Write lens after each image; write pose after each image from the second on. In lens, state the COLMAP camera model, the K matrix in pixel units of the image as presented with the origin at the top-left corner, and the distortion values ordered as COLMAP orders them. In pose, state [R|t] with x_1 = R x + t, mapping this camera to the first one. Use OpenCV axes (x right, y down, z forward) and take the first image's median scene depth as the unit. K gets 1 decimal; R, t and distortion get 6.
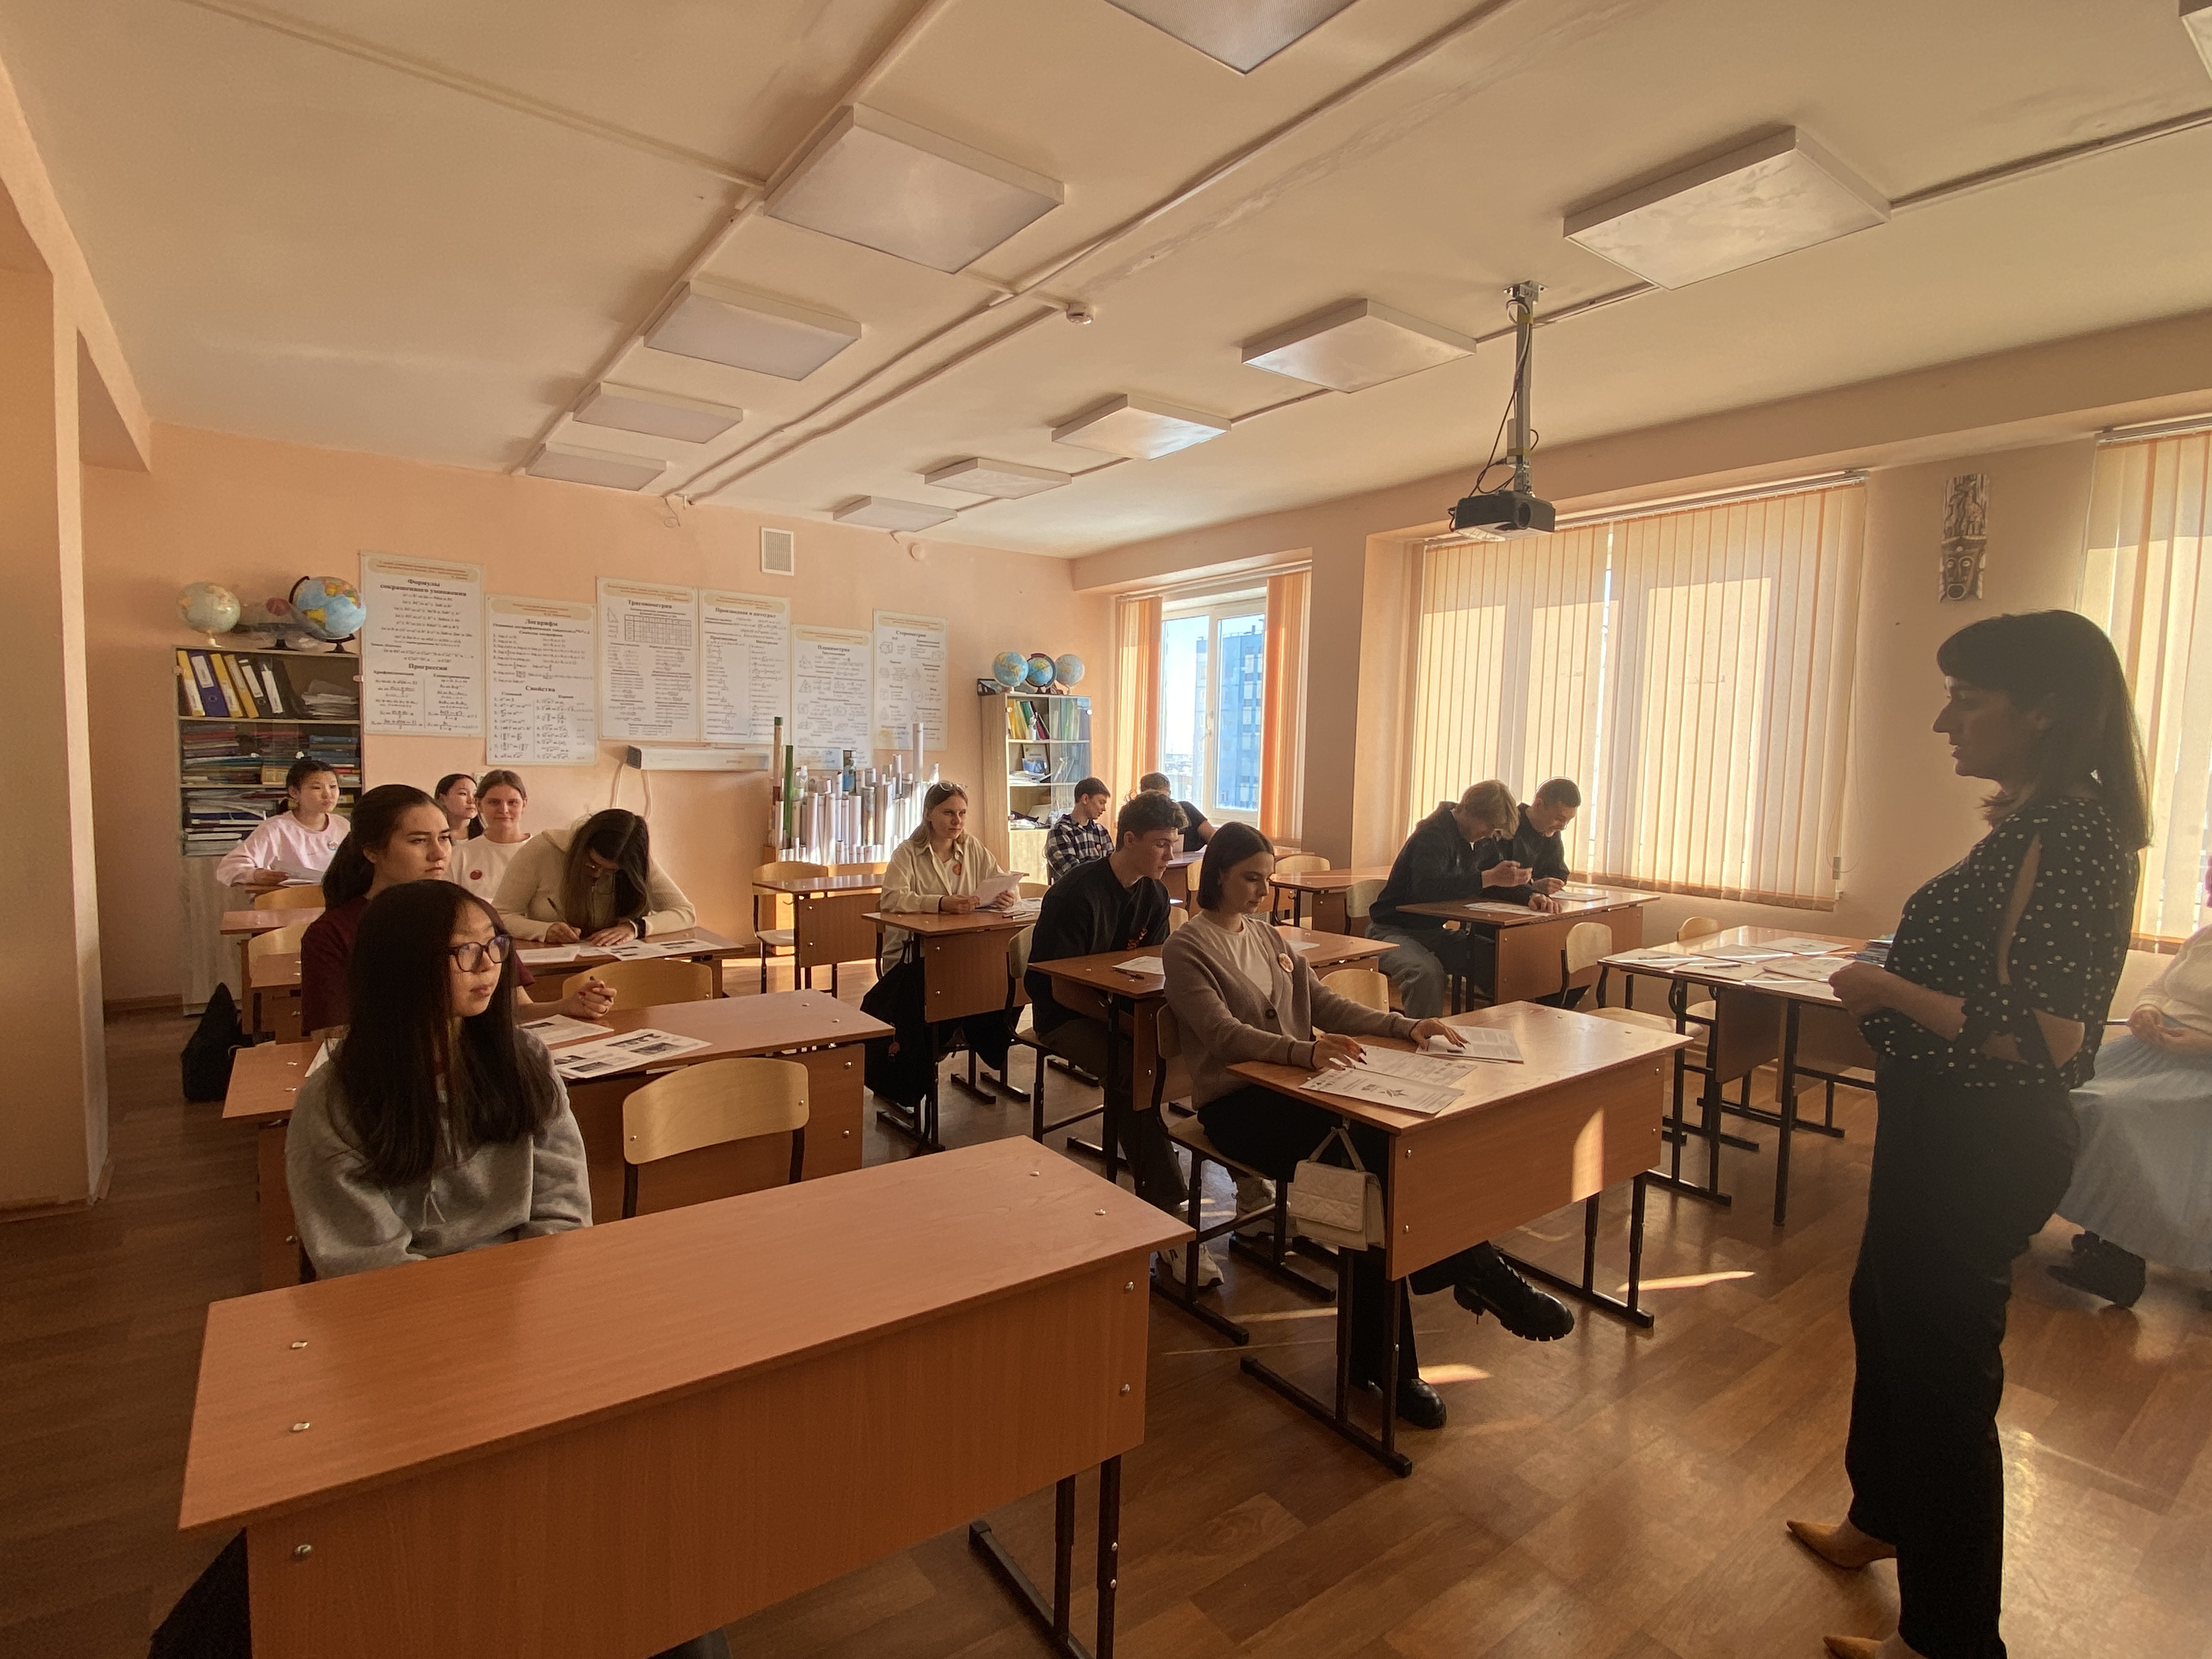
lens RADIAL K [[1084.7, 0, 1106.0], [0, 1084.7, 829.5], [0, 0, 1]] dist [0.040715, -0.033252]
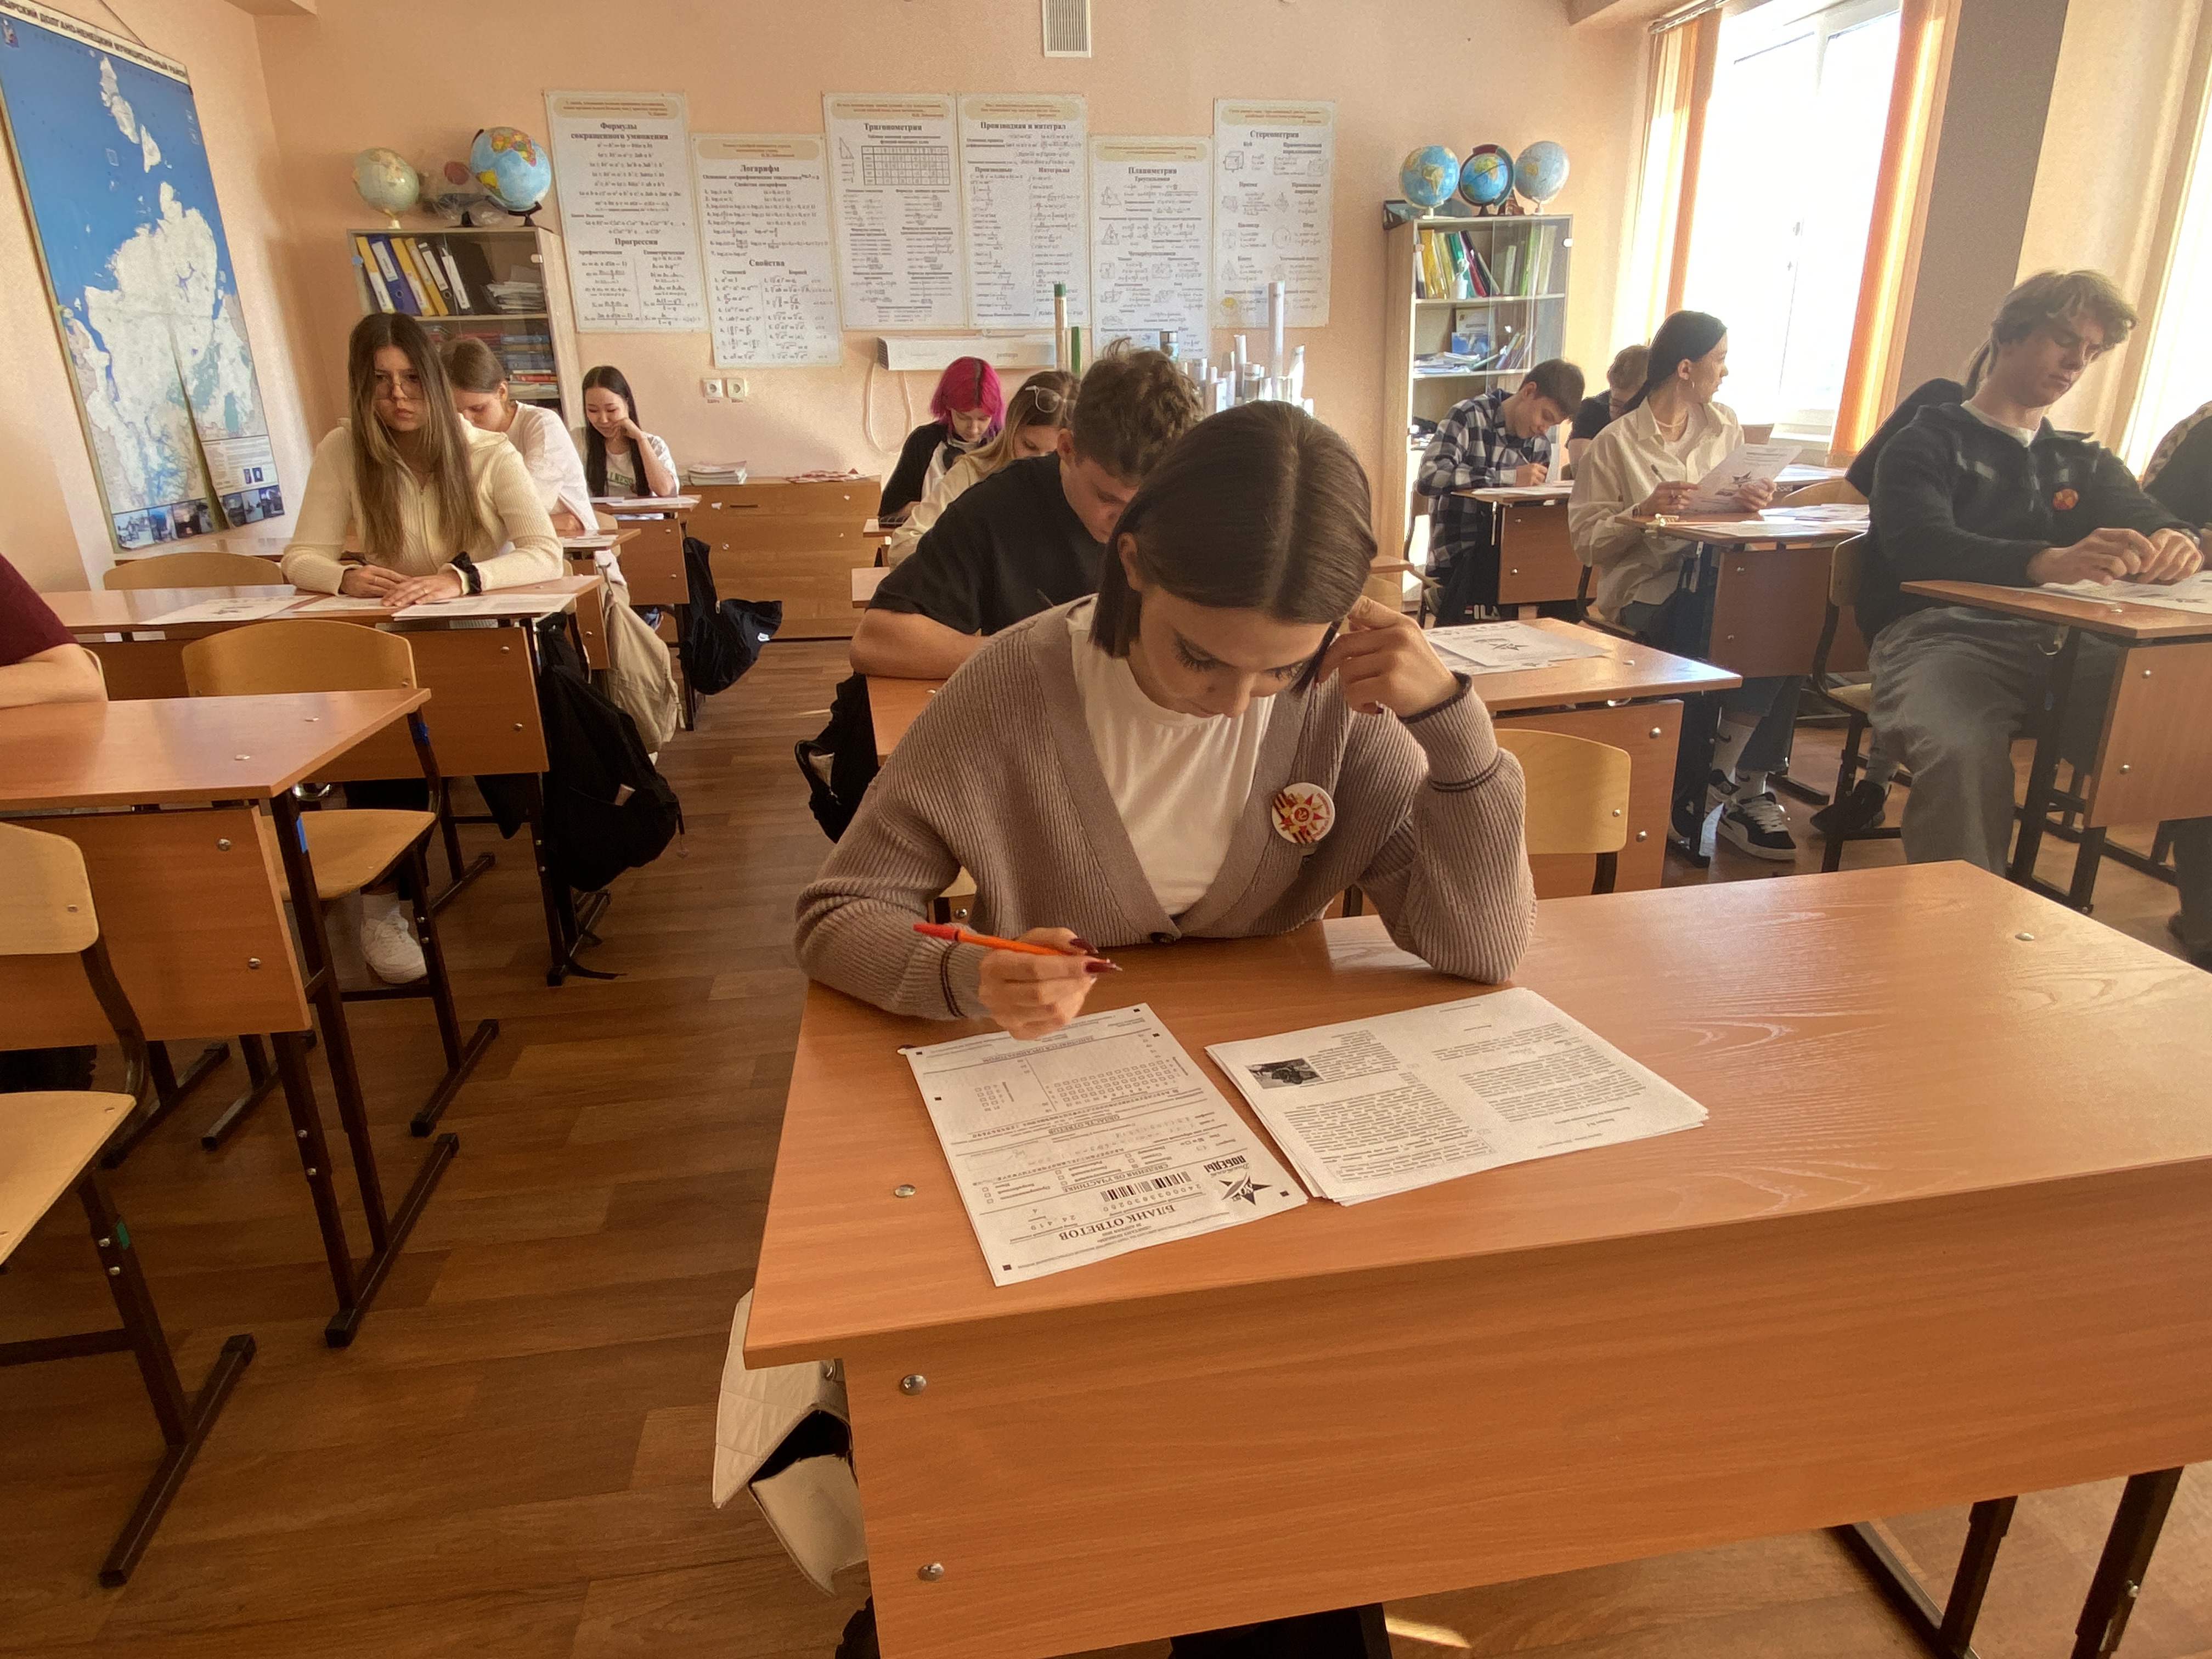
lens RADIAL K [[1252.5, 0, 1106.0], [0, 1252.5, 829.5], [0, 0, 1]] dist [0.053809, -0.043866]
pose [[0.875885, 0.127248, -0.465439, 0.173855], [0.007393, 0.960948, 0.276631, 0.012597], [0.482463, -0.245738, 0.840739, 0.257126]]
